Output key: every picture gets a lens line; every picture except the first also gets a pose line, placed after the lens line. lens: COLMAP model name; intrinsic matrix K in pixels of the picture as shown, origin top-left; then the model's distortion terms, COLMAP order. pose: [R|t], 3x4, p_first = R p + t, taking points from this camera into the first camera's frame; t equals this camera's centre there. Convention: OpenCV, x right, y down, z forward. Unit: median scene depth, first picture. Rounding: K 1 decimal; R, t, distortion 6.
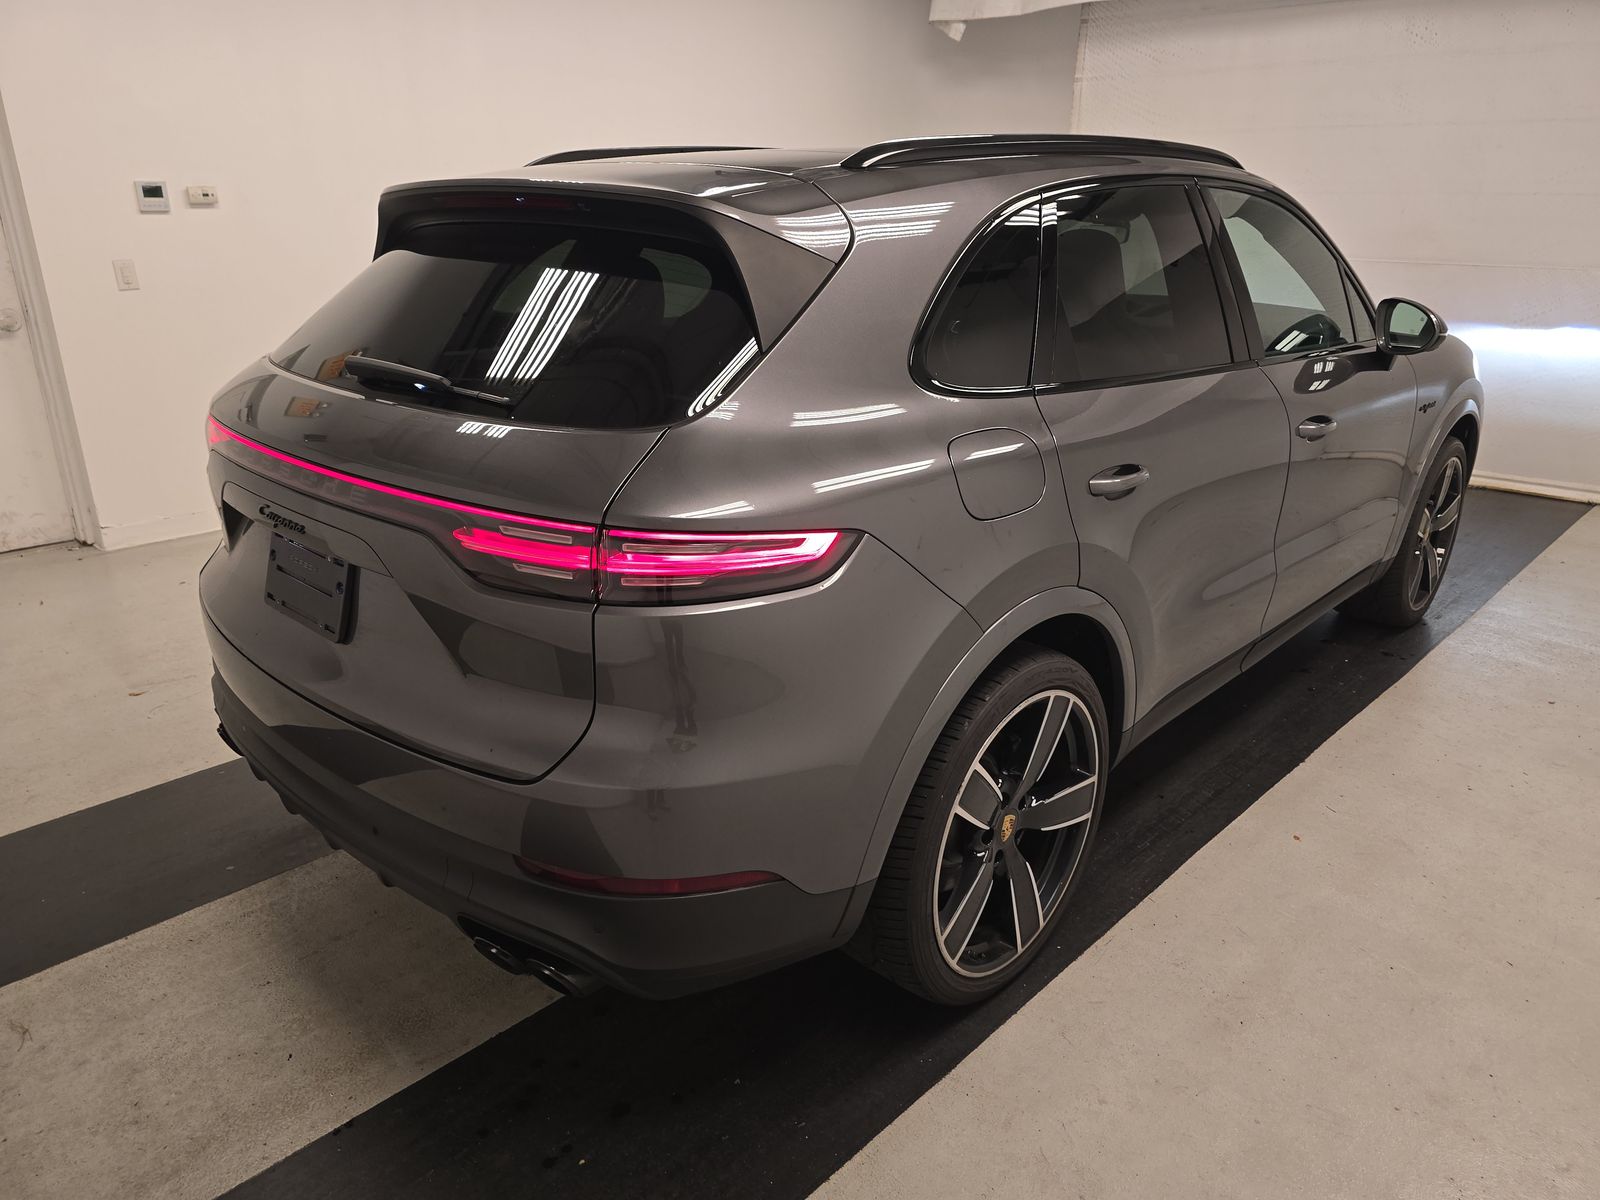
lens RADIAL K [[1075.9, 0, 807.7], [0, 1075.9, 597.2], [0, 0, 1]] dist [-0.007217, -0.011180]
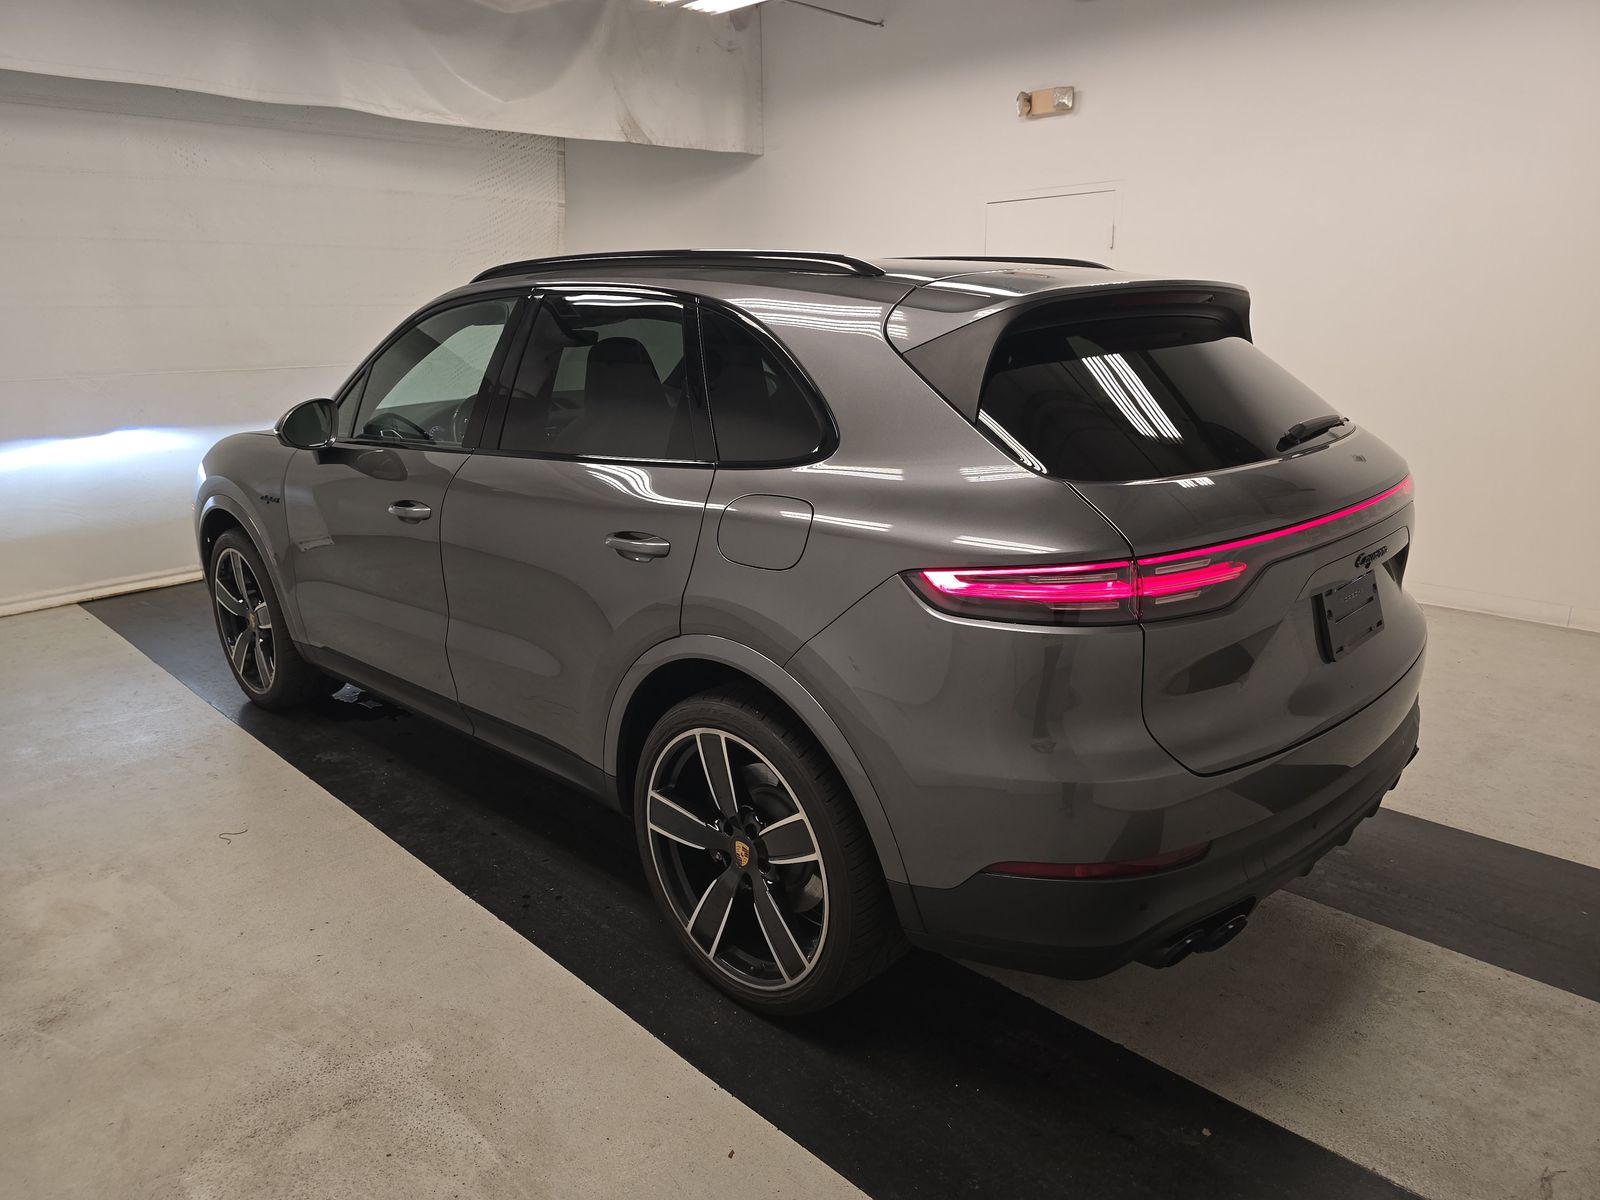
lens RADIAL K [[1075.9, 0, 809.5], [0, 1075.9, 601.6], [0, 0, 1]] dist [-0.007217, -0.011180]
pose [[0.033757, -0.275876, 0.960600, -1.506803], [0.371305, 0.895817, 0.244222, -0.493755], [-0.927897, 0.348431, 0.132675, 1.303327]]
